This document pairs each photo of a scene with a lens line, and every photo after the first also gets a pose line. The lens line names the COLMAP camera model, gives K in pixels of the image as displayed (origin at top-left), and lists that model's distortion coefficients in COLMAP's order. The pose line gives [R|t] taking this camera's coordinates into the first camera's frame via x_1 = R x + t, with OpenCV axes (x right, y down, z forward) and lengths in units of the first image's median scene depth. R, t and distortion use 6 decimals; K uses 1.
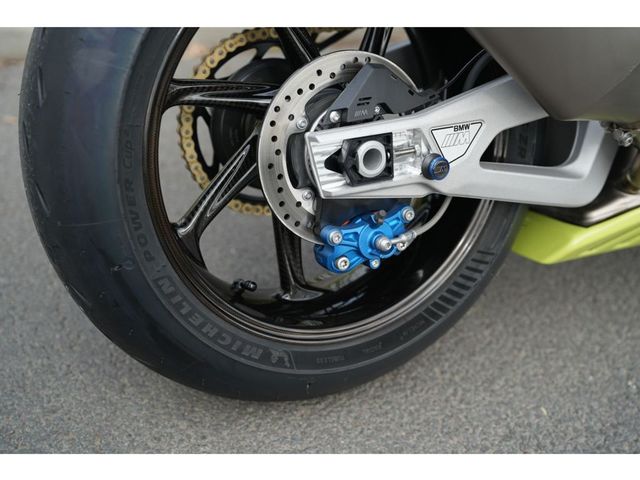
lens RADIAL K [[876.9, 0, 316.7], [0, 876.9, 237.5], [0, 0, 1]] dist [0.062996, 0.000000]
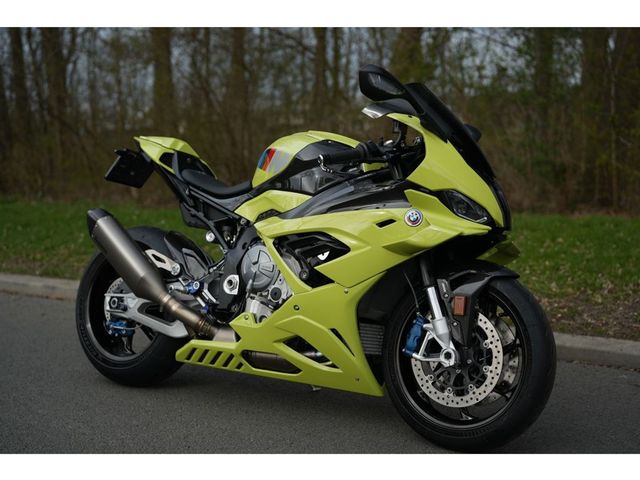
lens RADIAL K [[876.9, 0, 325.4], [0, 876.9, 241.6], [0, 0, 1]] dist [0.062996, 0.000000]
pose [[0.492237, 0.004367, -0.870450, 3.717332], [-0.379000, 0.901300, -0.209801, 0.121590], [0.783621, 0.433173, 0.445308, -0.079263]]
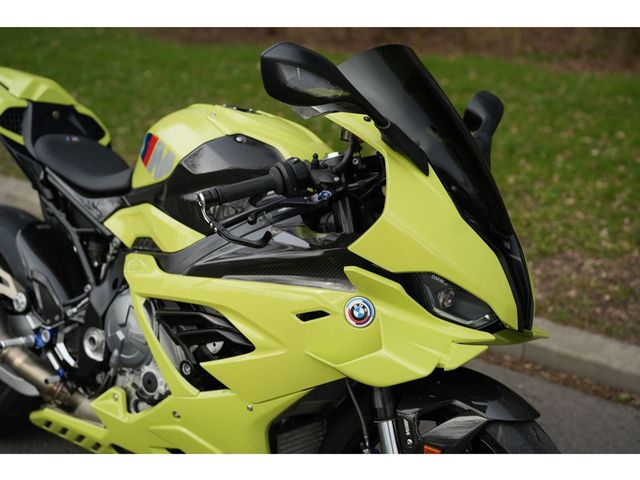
lens RADIAL K [[876.9, 0, 319.2], [0, 876.9, 244.8], [0, 0, 1]] dist [0.062996, 0.000000]
pose [[0.437565, 0.226579, -0.870172, 2.712706], [-0.412002, 0.910690, 0.029954, -0.808242], [0.799244, 0.345406, 0.491838, 0.487758]]
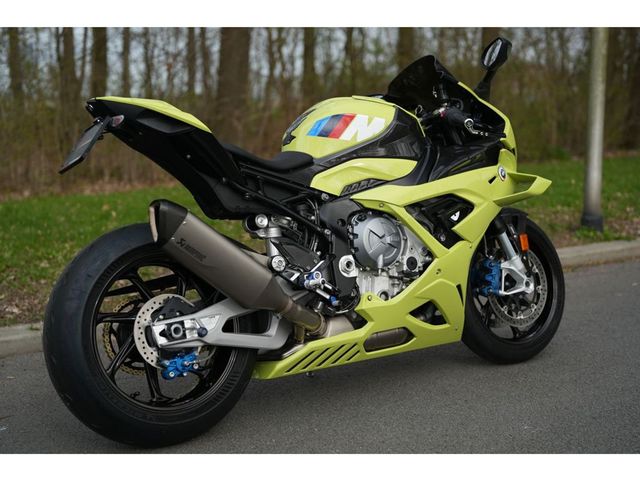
lens RADIAL K [[876.9, 0, 317.9], [0, 876.9, 239.0], [0, 0, 1]] dist [0.062996, 0.000000]
pose [[0.987422, -0.117783, 0.105477, 0.233726], [0.148067, 0.922820, -0.355639, 0.659489], [-0.055448, 0.366783, 0.928653, -1.595679]]
